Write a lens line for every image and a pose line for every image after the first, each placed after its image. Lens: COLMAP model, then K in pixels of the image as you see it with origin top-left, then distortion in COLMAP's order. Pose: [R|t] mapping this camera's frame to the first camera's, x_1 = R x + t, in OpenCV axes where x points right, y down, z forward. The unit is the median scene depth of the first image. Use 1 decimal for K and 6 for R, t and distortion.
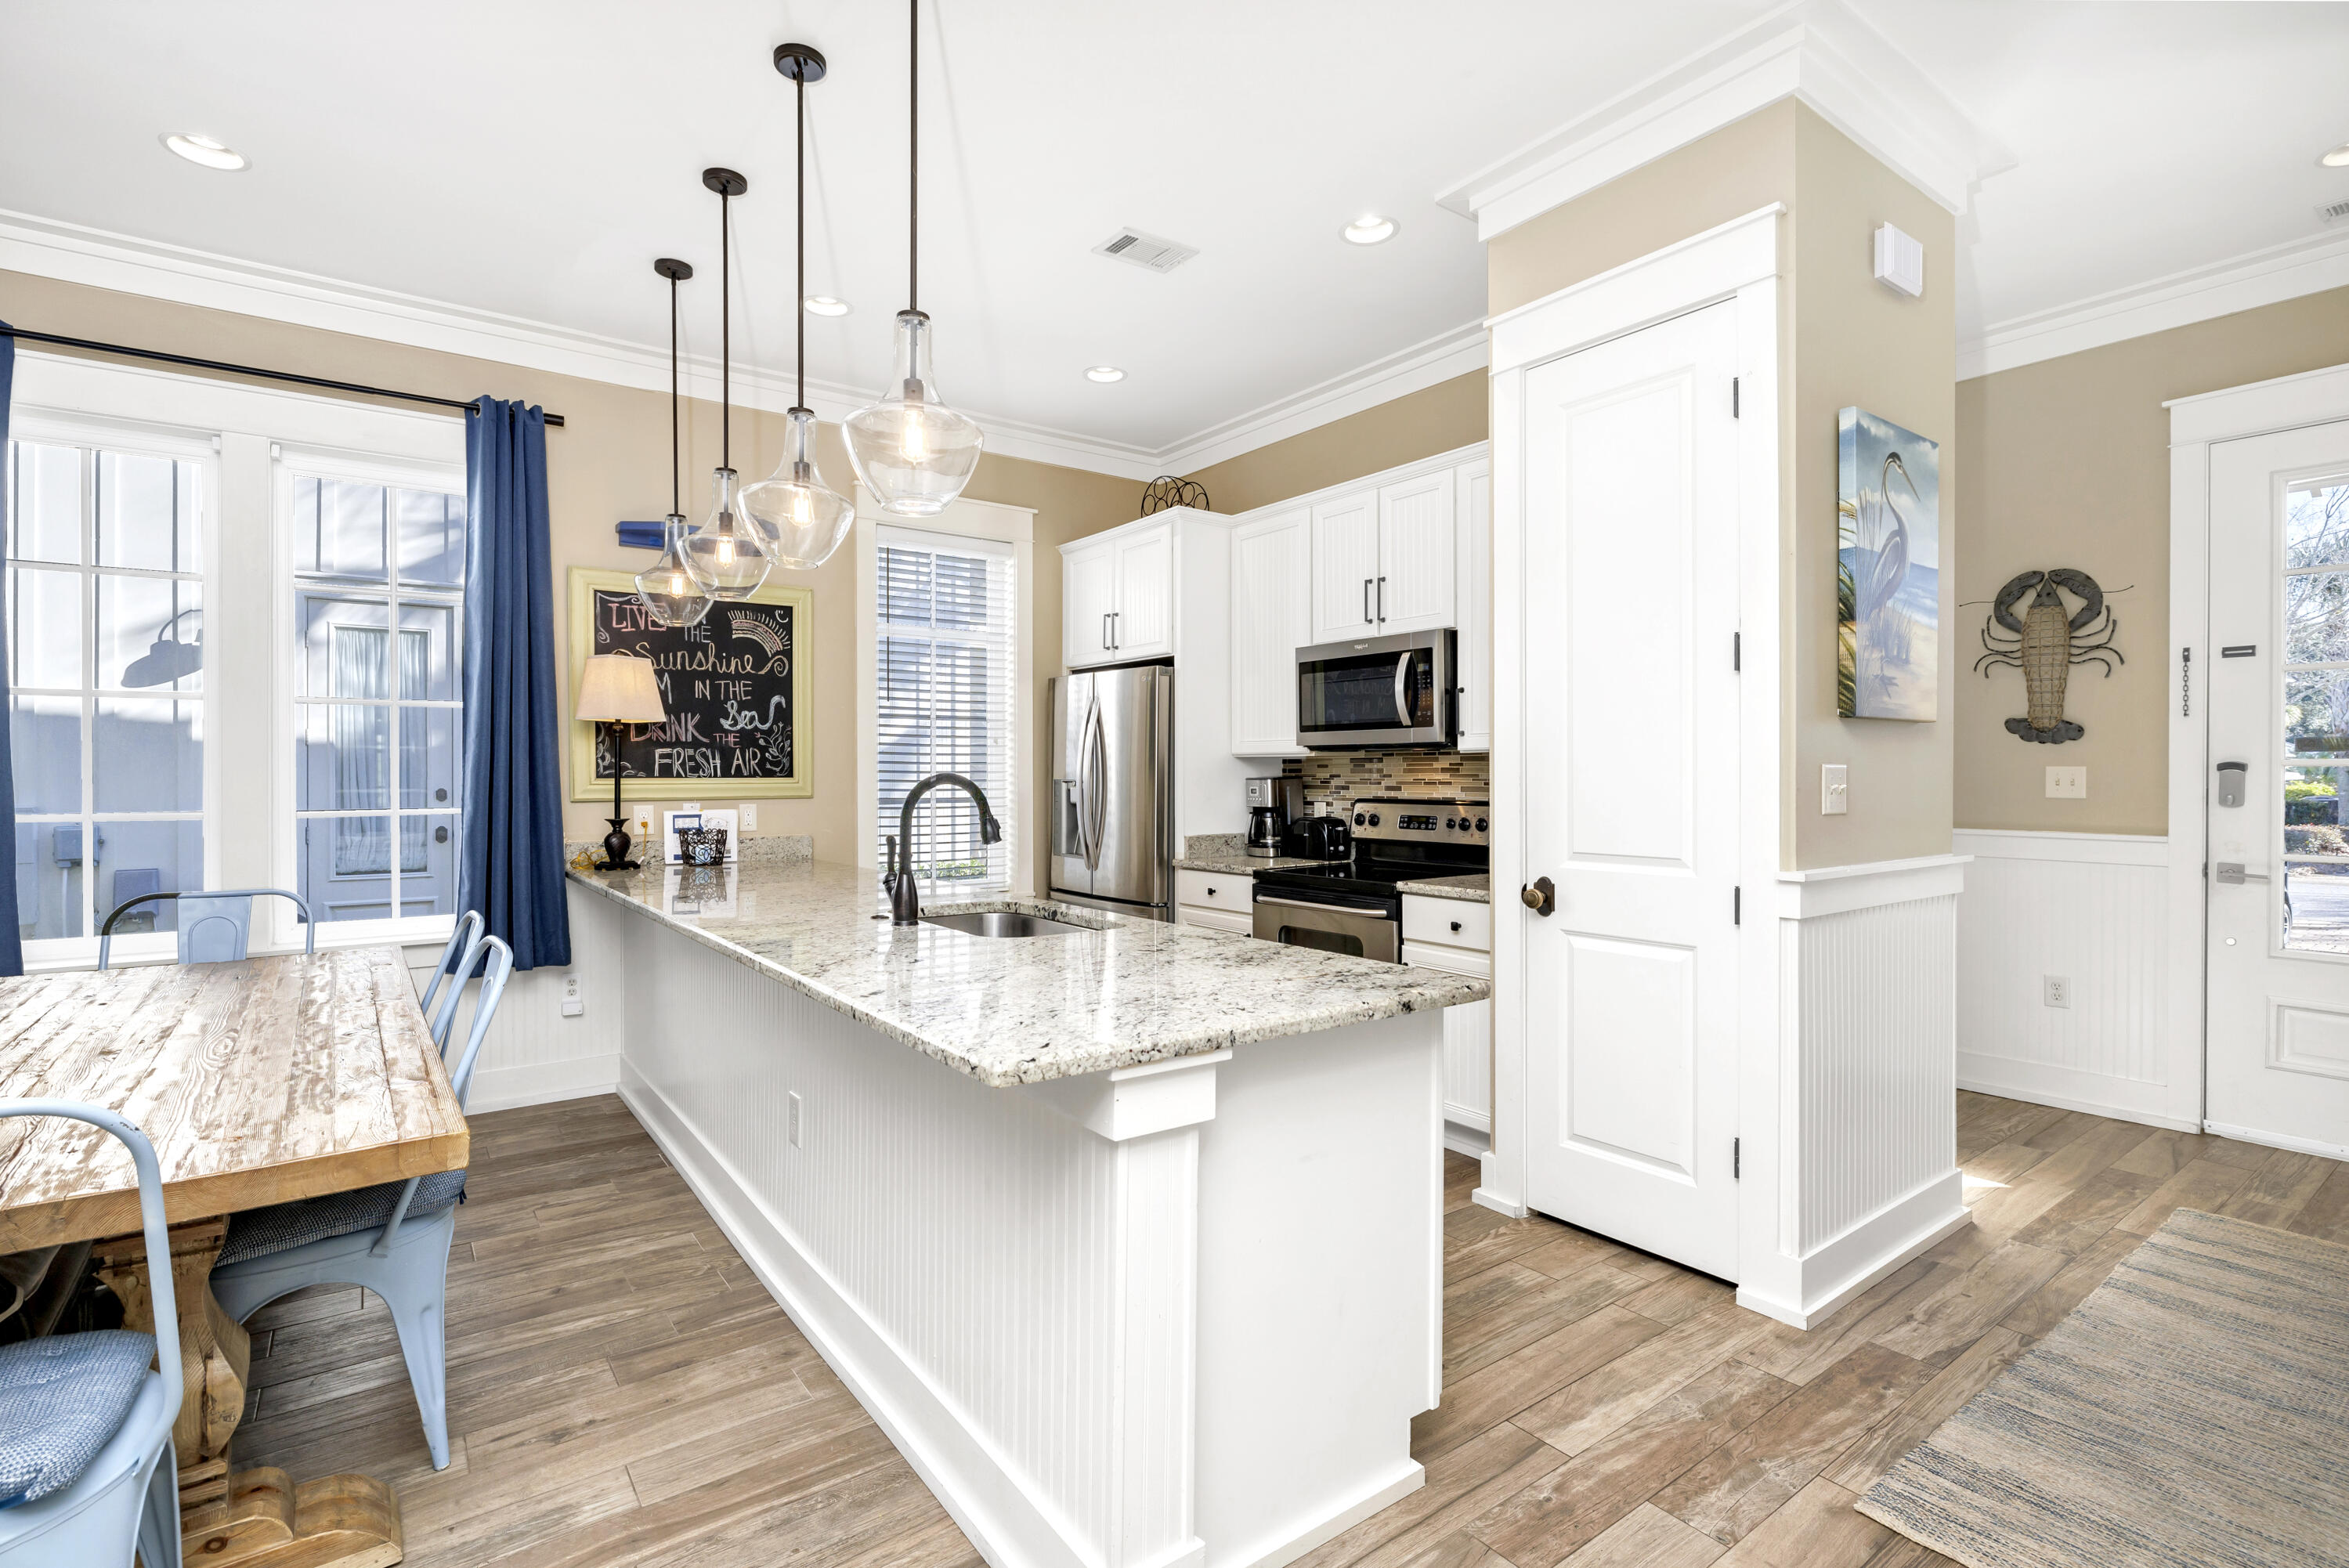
lens RADIAL K [[1069.7, 0, 1159.2], [0, 1069.7, 777.4], [0, 0, 1]] dist [0.001078, 0.000427]
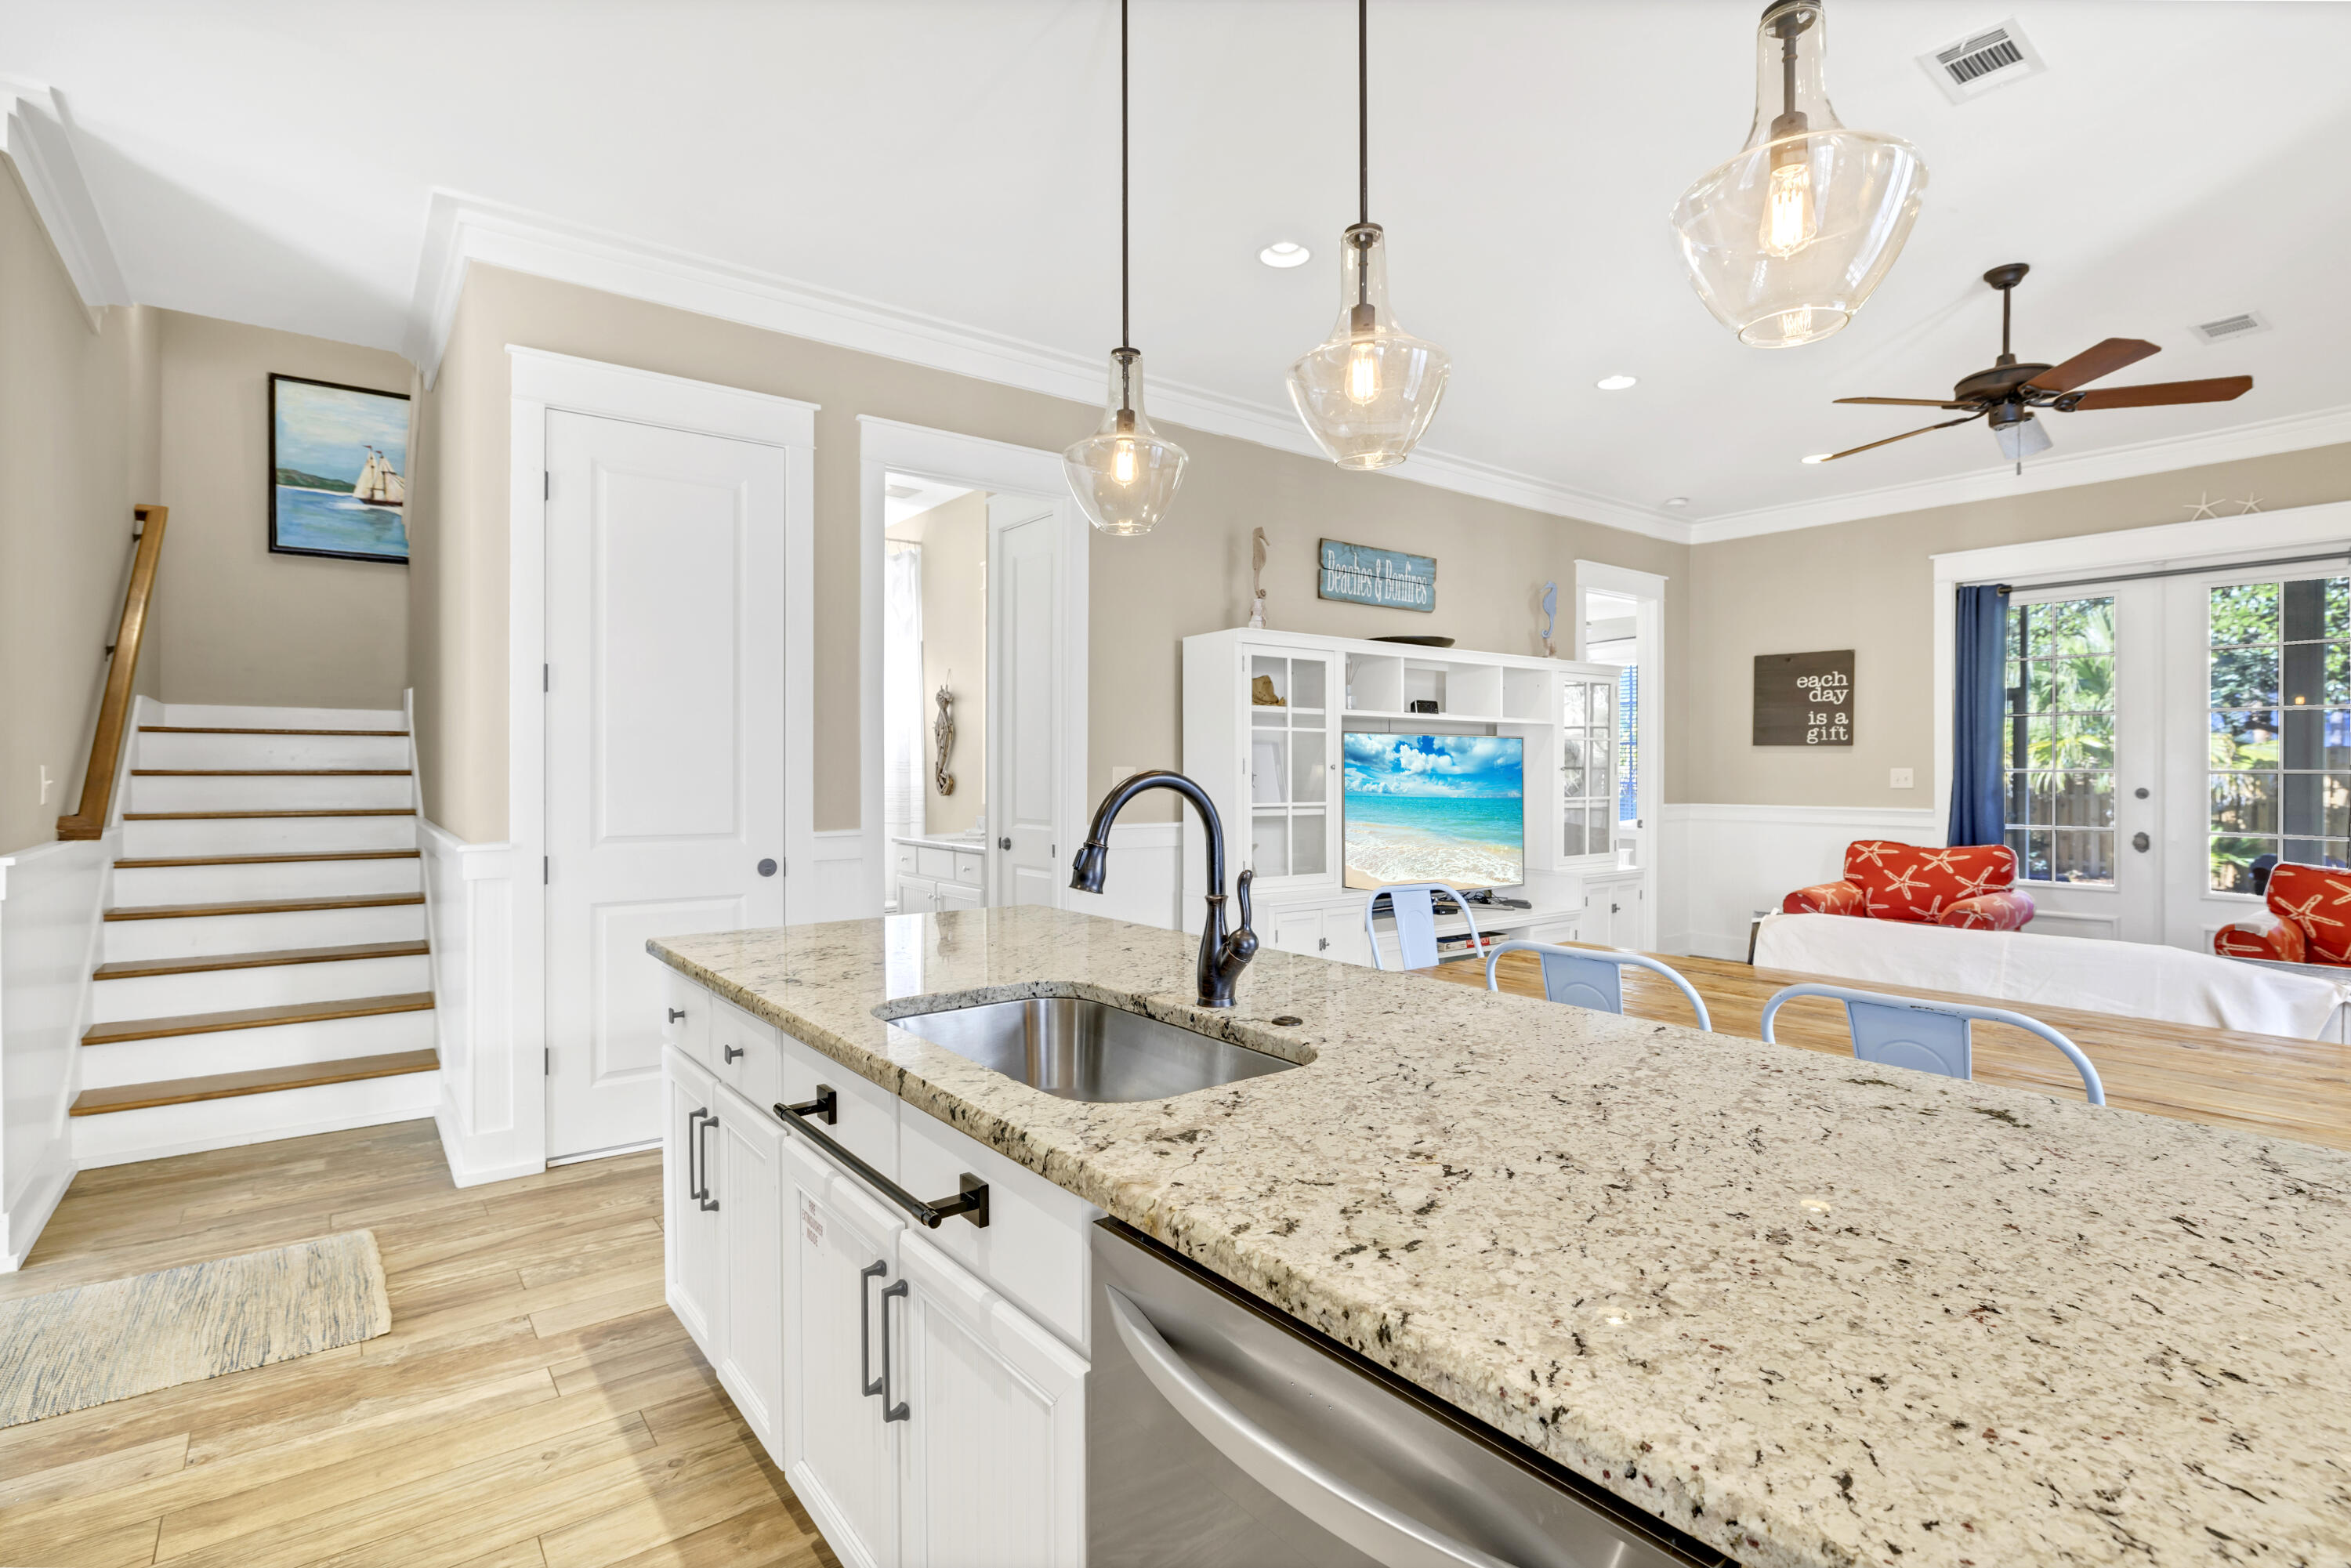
lens RADIAL K [[1115.3, 0, 1179.6], [0, 1115.3, 772.2], [0, 0, 1]] dist [-0.002744, 0.001116]
pose [[-0.999562, 0.000487, -0.029589, -0.116796], [0.000342, 0.999988, 0.004902, -0.003284], [0.029591, 0.004890, -0.999550, 1.013026]]
